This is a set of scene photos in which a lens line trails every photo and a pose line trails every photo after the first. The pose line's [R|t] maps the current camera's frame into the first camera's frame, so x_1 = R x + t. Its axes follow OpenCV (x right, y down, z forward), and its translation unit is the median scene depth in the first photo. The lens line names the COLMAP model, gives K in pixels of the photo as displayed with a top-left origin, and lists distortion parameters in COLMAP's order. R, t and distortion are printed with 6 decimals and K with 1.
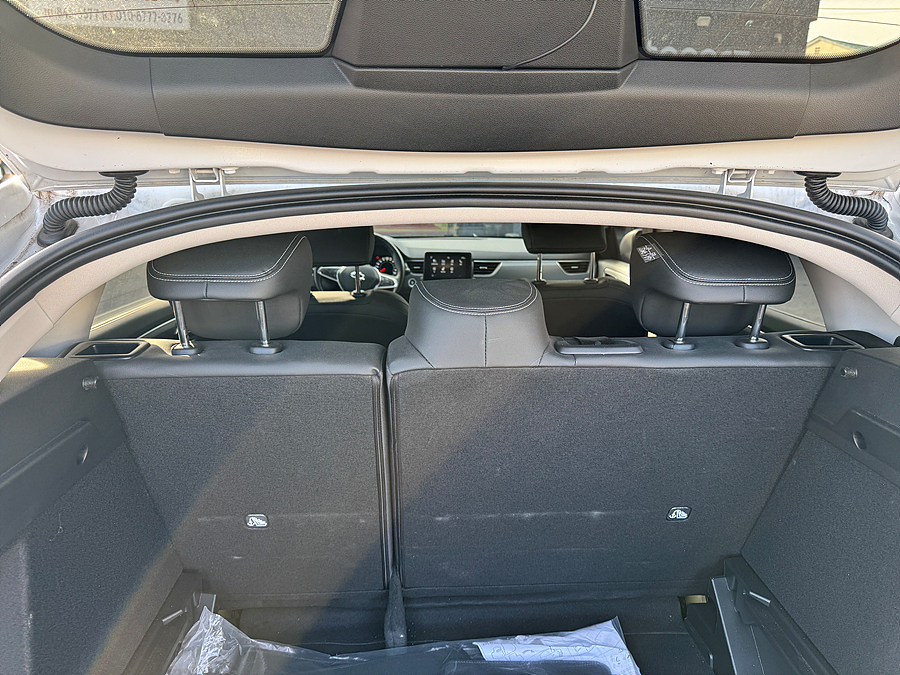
lens RADIAL K [[637.4, 0, 450.0], [0, 637.4, 337.5], [0, 0, 1]] dist [0.049892, -0.055021]
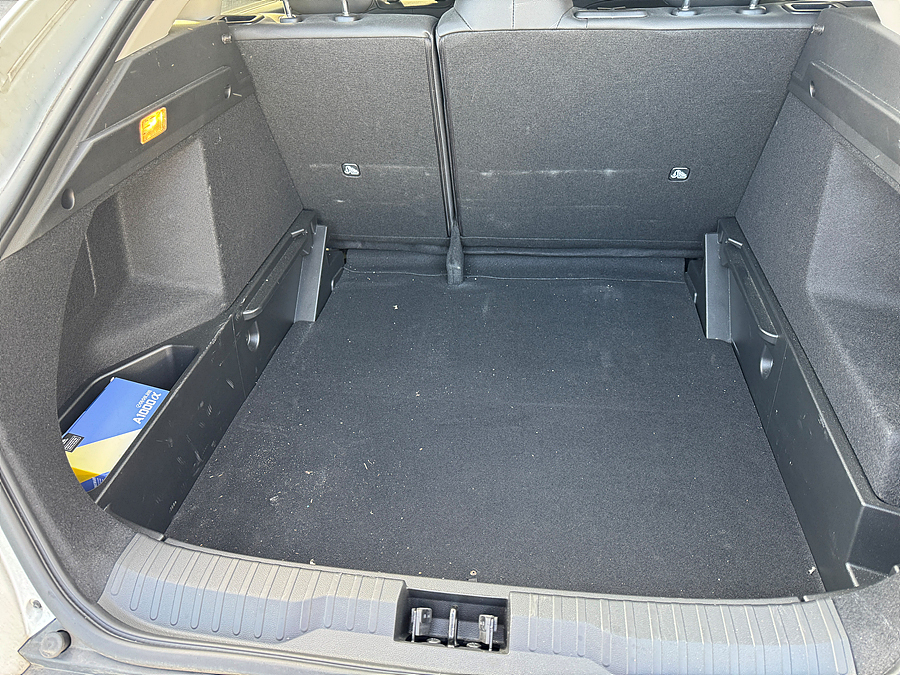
lens RADIAL K [[644.5, 0, 445.0], [0, 644.5, 343.0], [0, 0, 1]] dist [0.084527, -0.132092]
pose [[0.981120, 0.072711, -0.179214, 0.181276], [-0.006189, 0.937966, 0.346671, 0.163927], [0.193303, -0.339017, 0.920707, -0.379835]]
